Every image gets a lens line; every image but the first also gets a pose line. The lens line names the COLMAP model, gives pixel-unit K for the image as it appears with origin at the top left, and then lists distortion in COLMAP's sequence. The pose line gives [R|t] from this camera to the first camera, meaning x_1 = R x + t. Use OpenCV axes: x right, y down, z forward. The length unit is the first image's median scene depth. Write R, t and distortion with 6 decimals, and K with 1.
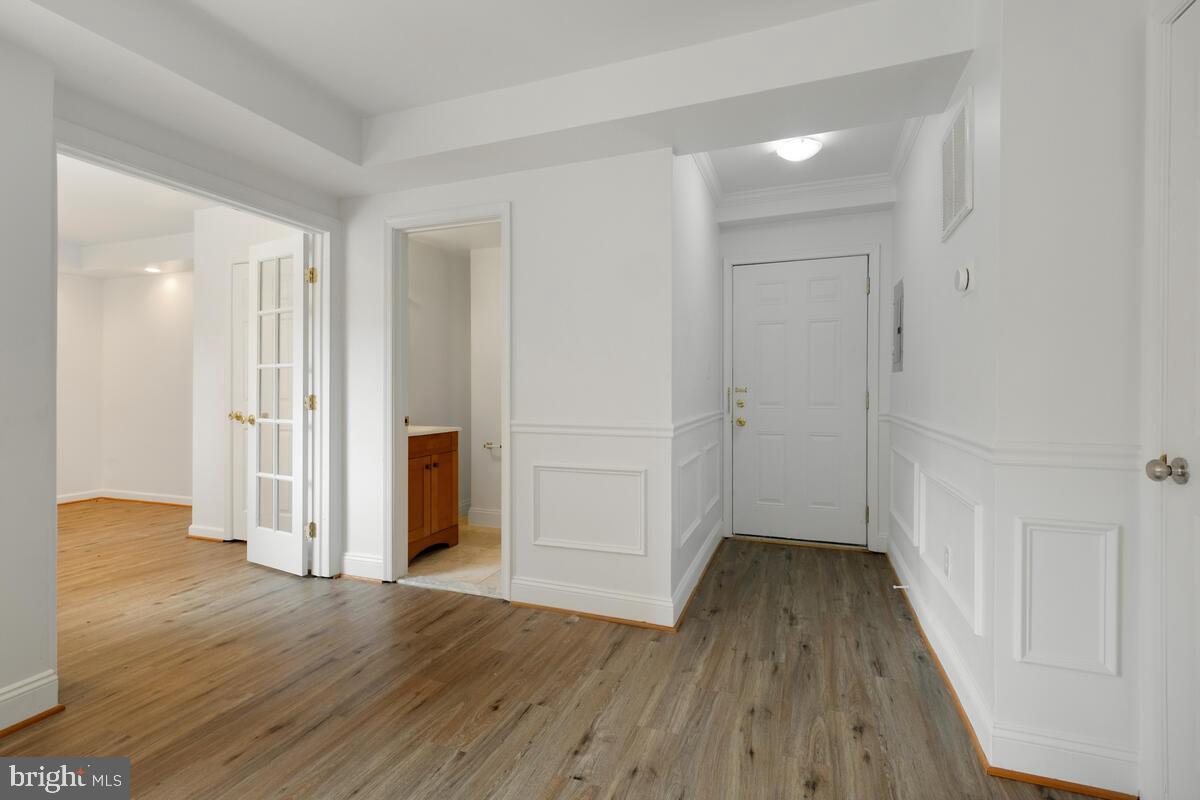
lens RADIAL K [[543.3, 0, 607.7], [0, 543.3, 389.4], [0, 0, 1]] dist [0.012417, 0.000391]
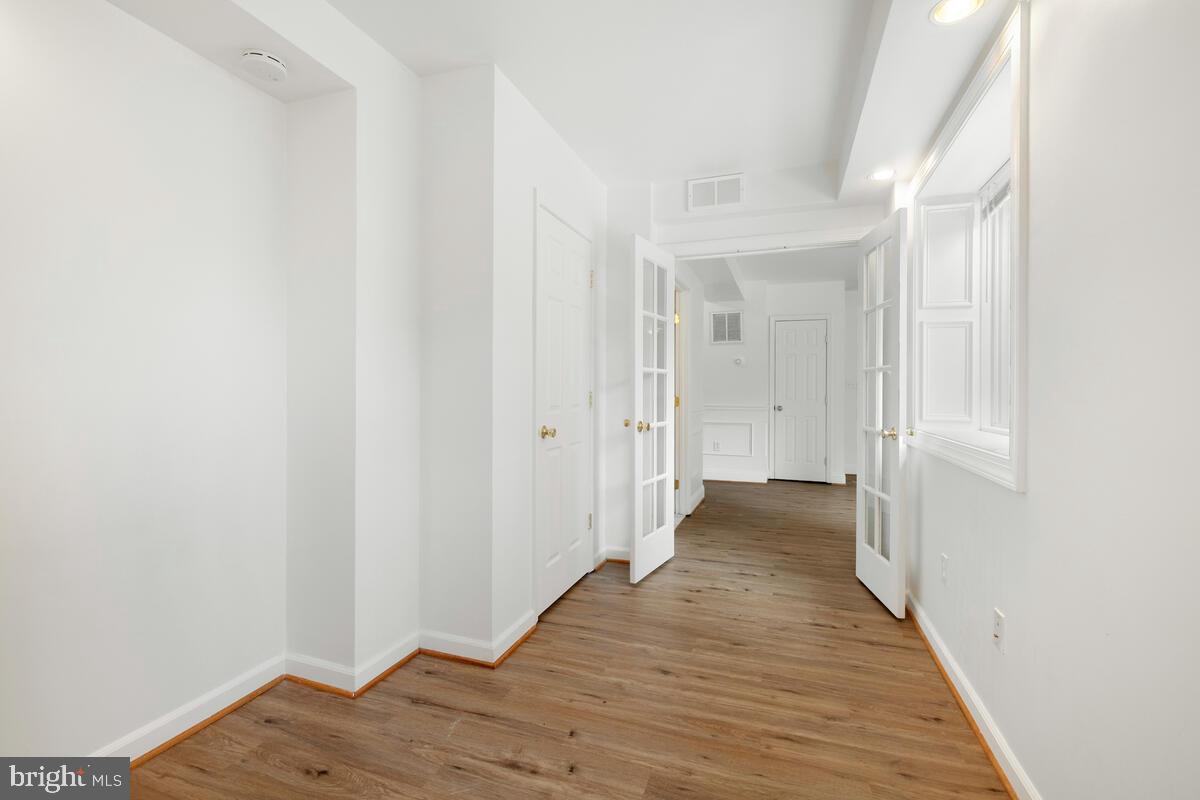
lens RADIAL K [[531.8, 0, 603.7], [0, 531.8, 385.8], [0, 0, 1]] dist [0.002369, -0.000338]
pose [[-0.020210, 0.007342, 0.999769, -1.678981], [-0.008735, 0.999934, -0.007520, -0.005447], [-0.999758, -0.008885, -0.020144, 1.172476]]
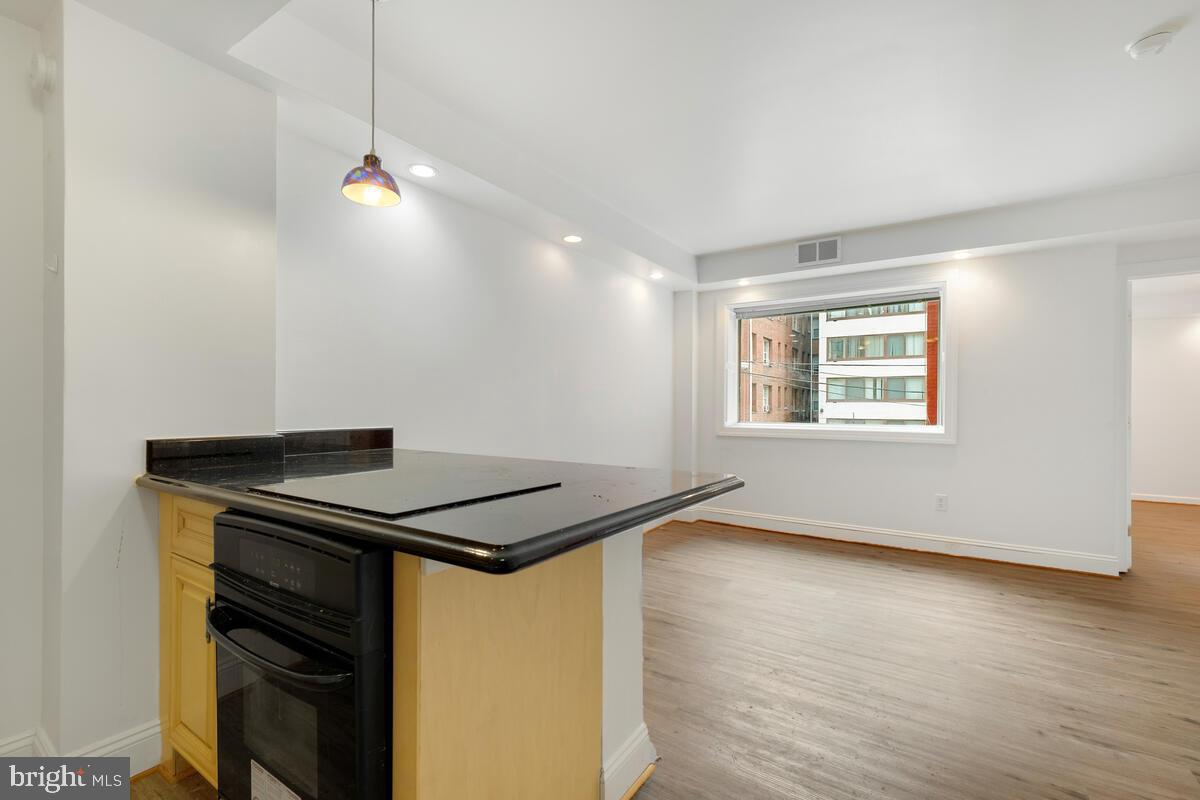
lens RADIAL K [[531.7, 0, 597.7], [0, 531.7, 407.8], [0, 0, 1]] dist [0.009957, -0.000508]
pose [[-0.229471, 0.001044, -0.973315, 0.736759], [-0.002589, 0.999995, 0.001683, -0.005728], [0.973312, 0.002906, -0.229467, -0.197340]]
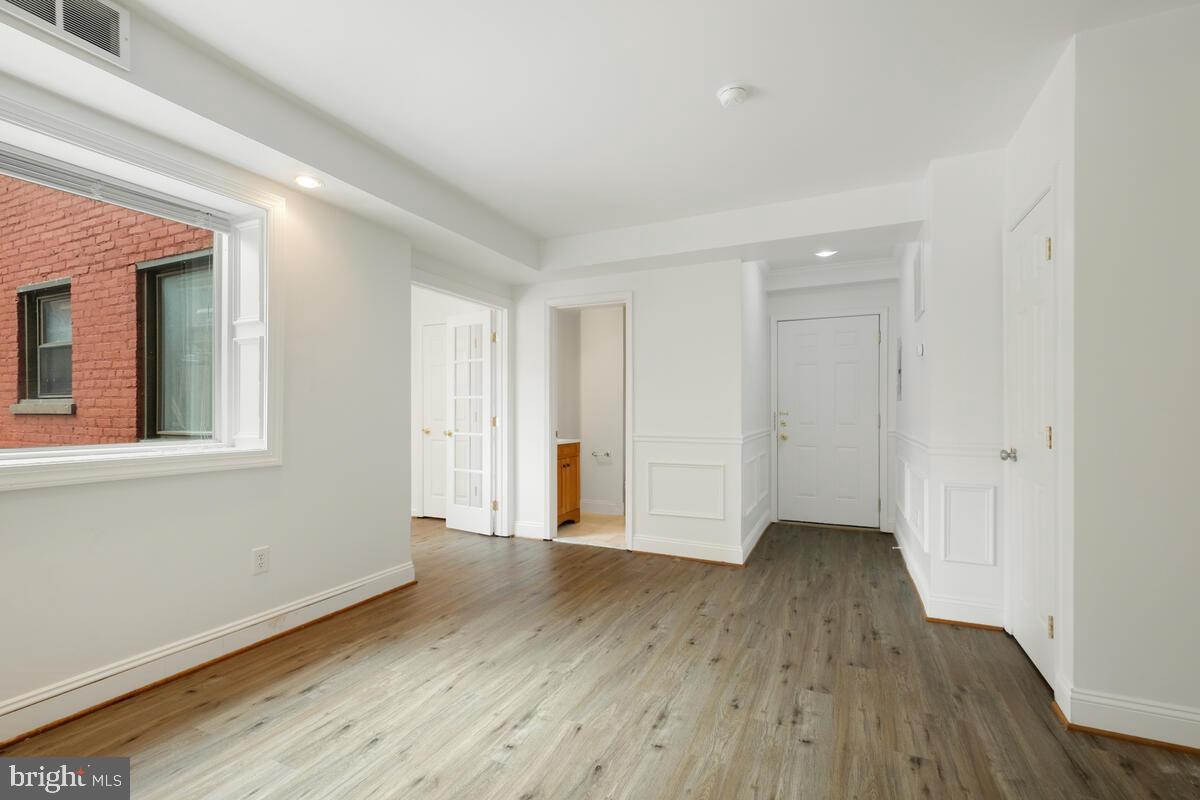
lens RADIAL K [[531.7, 0, 597.7], [0, 531.7, 407.8], [0, 0, 1]] dist [0.009957, -0.000508]
pose [[0.996385, 0.000243, -0.084952, -0.133250], [-0.000788, 0.999979, -0.006375, -0.004993], [0.084949, 0.006418, 0.996365, -0.457164]]
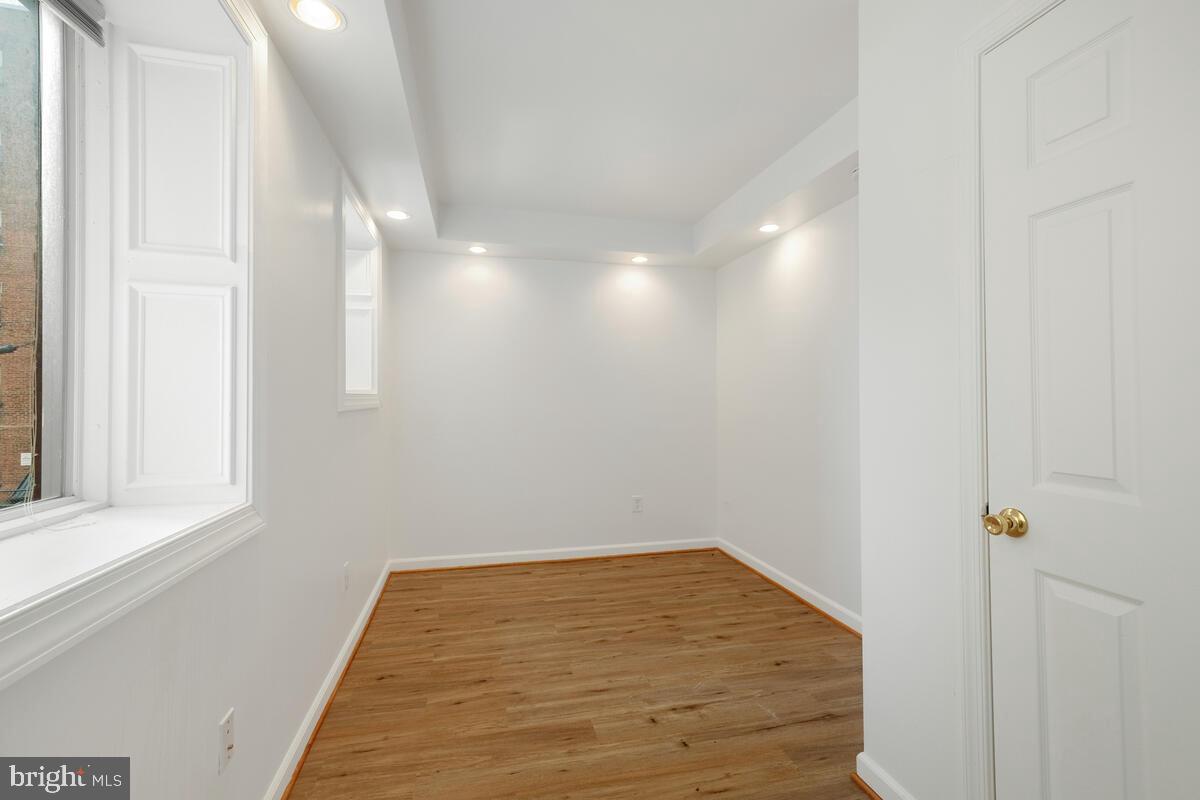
lens RADIAL K [[525.1, 0, 599.9], [0, 525.1, 405.5], [0, 0, 1]] dist [0.004153, -0.000224]
pose [[0.554653, 0.004757, -0.832068, -0.697000], [0.009339, 0.999885, 0.011942, -0.028239], [0.832029, -0.014394, 0.554545, 0.798463]]
